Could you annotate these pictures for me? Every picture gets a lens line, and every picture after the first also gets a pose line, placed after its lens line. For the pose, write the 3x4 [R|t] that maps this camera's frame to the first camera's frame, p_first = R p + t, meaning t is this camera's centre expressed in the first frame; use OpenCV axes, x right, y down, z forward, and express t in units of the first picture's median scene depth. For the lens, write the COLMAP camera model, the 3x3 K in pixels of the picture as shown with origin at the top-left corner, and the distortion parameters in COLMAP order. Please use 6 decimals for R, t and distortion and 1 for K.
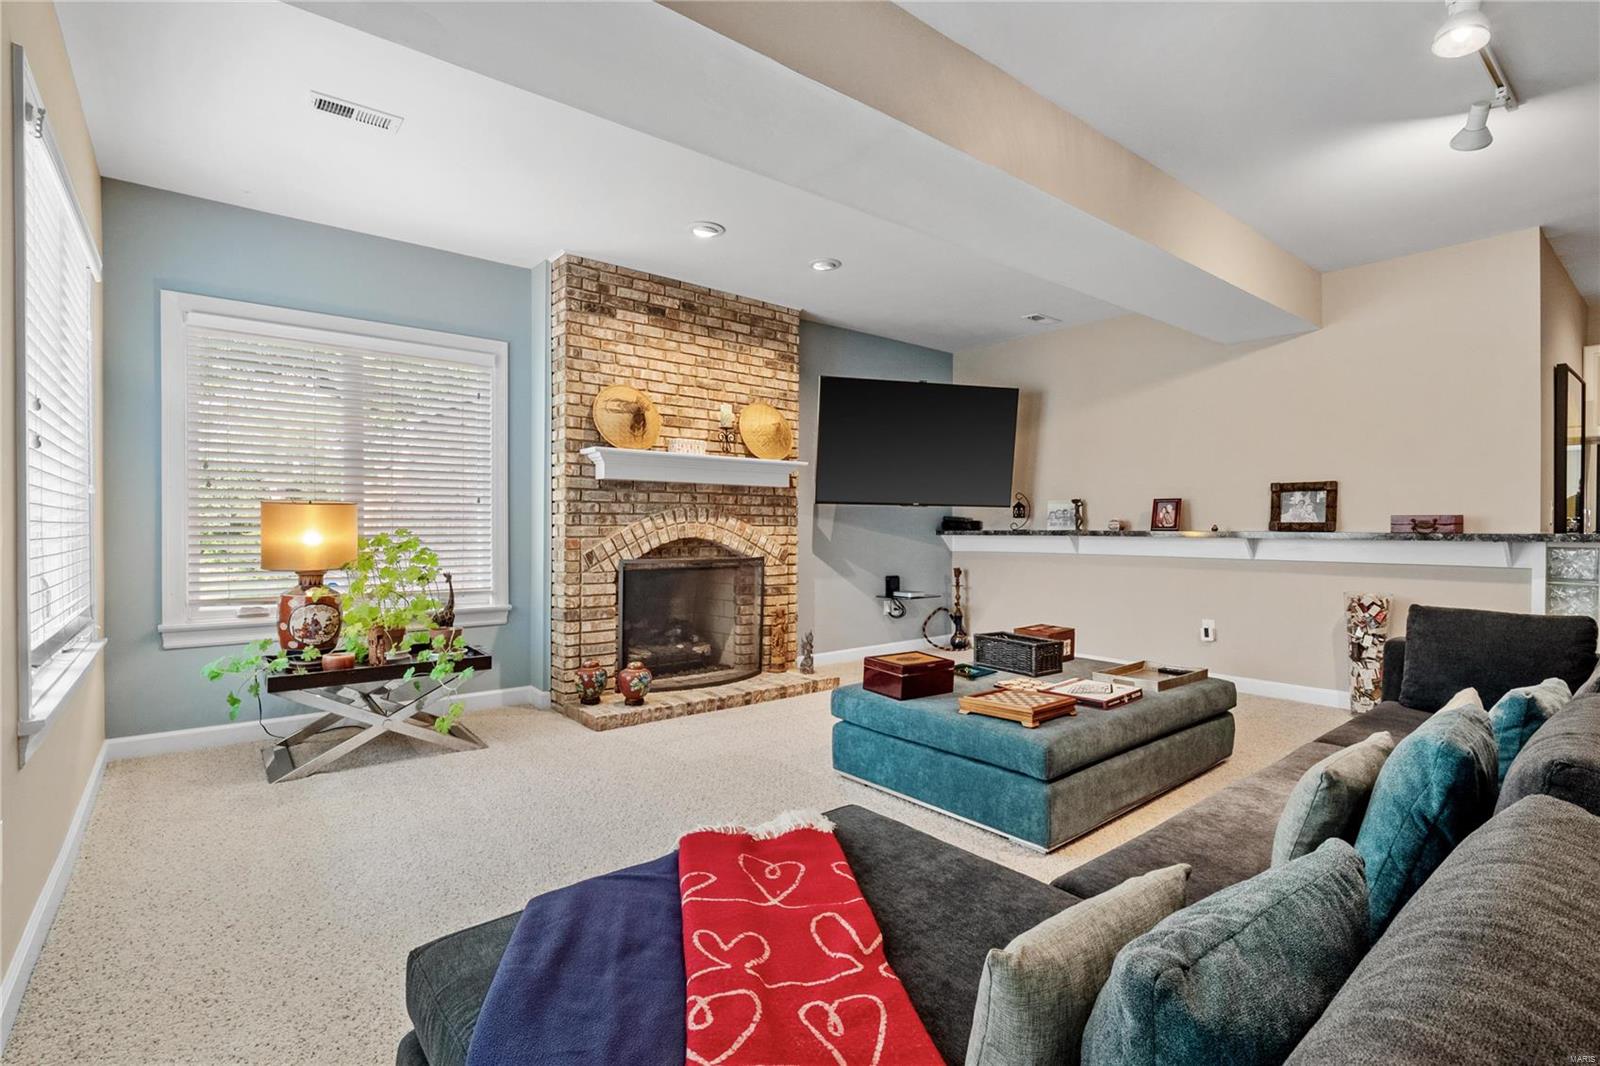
lens RADIAL K [[758.3, 0, 800.0], [0, 758.3, 533.0], [0, 0, 1]] dist [-0.001466, -0.000622]
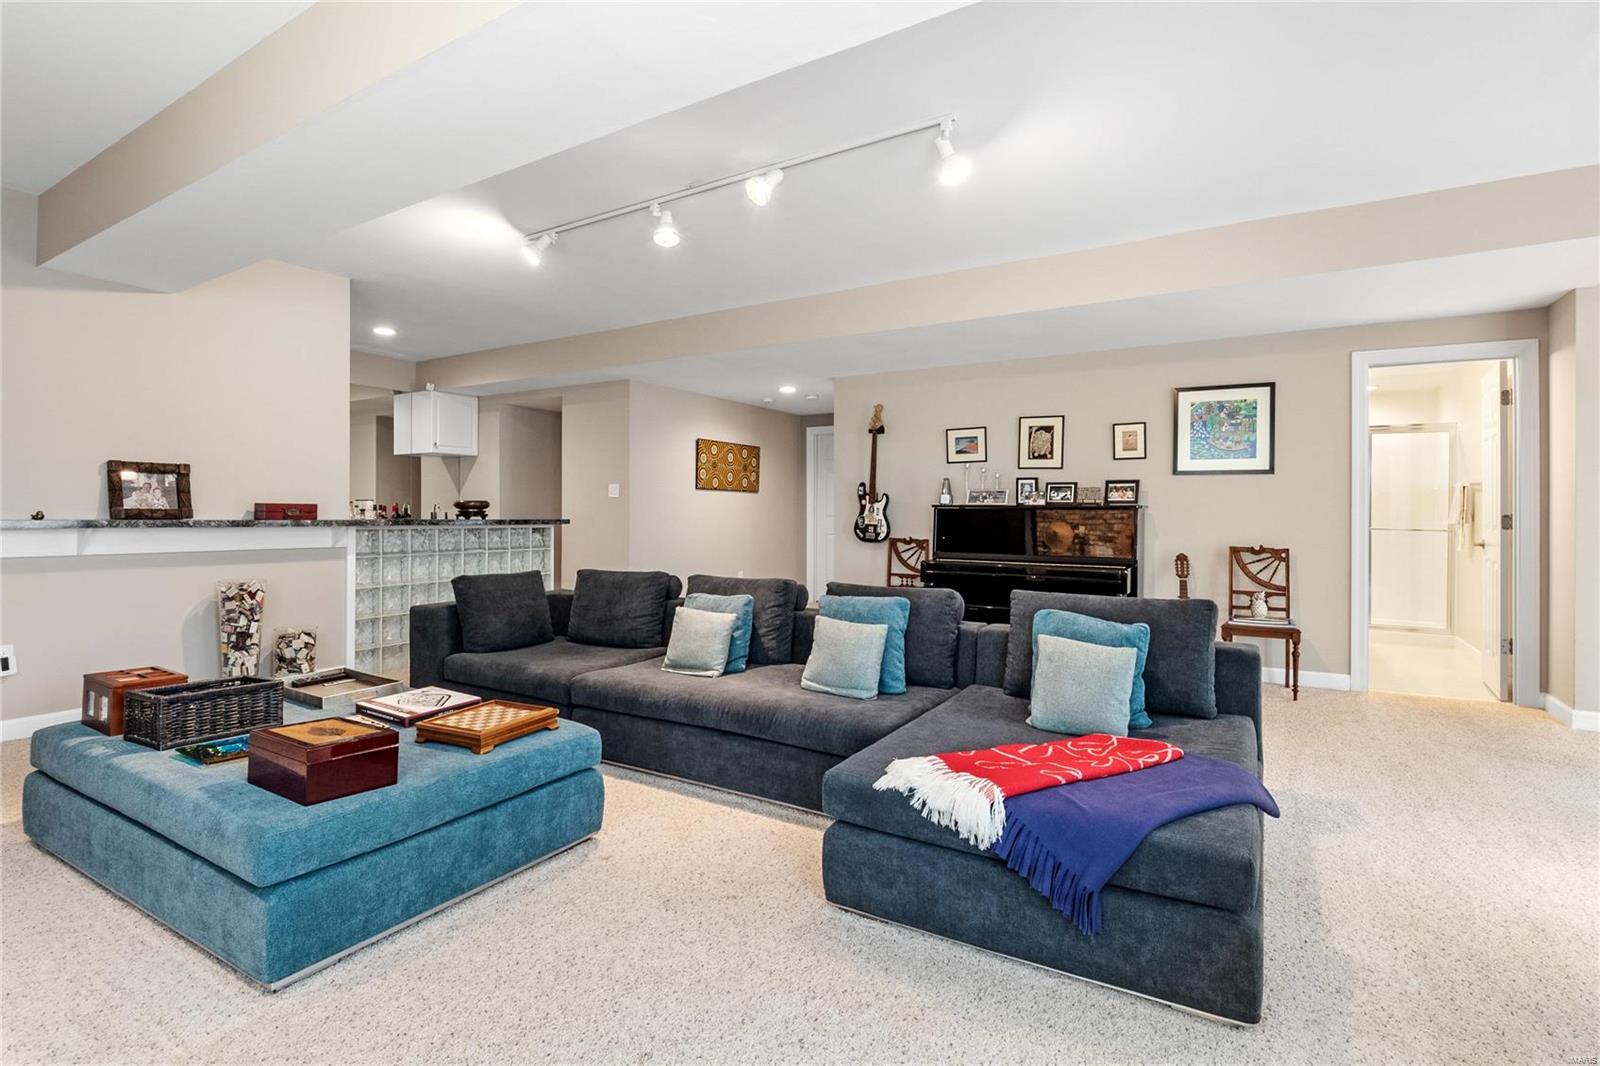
lens RADIAL K [[758.3, 0, 800.0], [0, 758.3, 533.0], [0, 0, 1]] dist [-0.001466, -0.000622]
pose [[-0.317787, -0.025955, 0.947807, -0.401904], [0.007010, 0.999534, 0.029722, -0.007171], [-0.948136, 0.016089, -0.317457, 0.584575]]
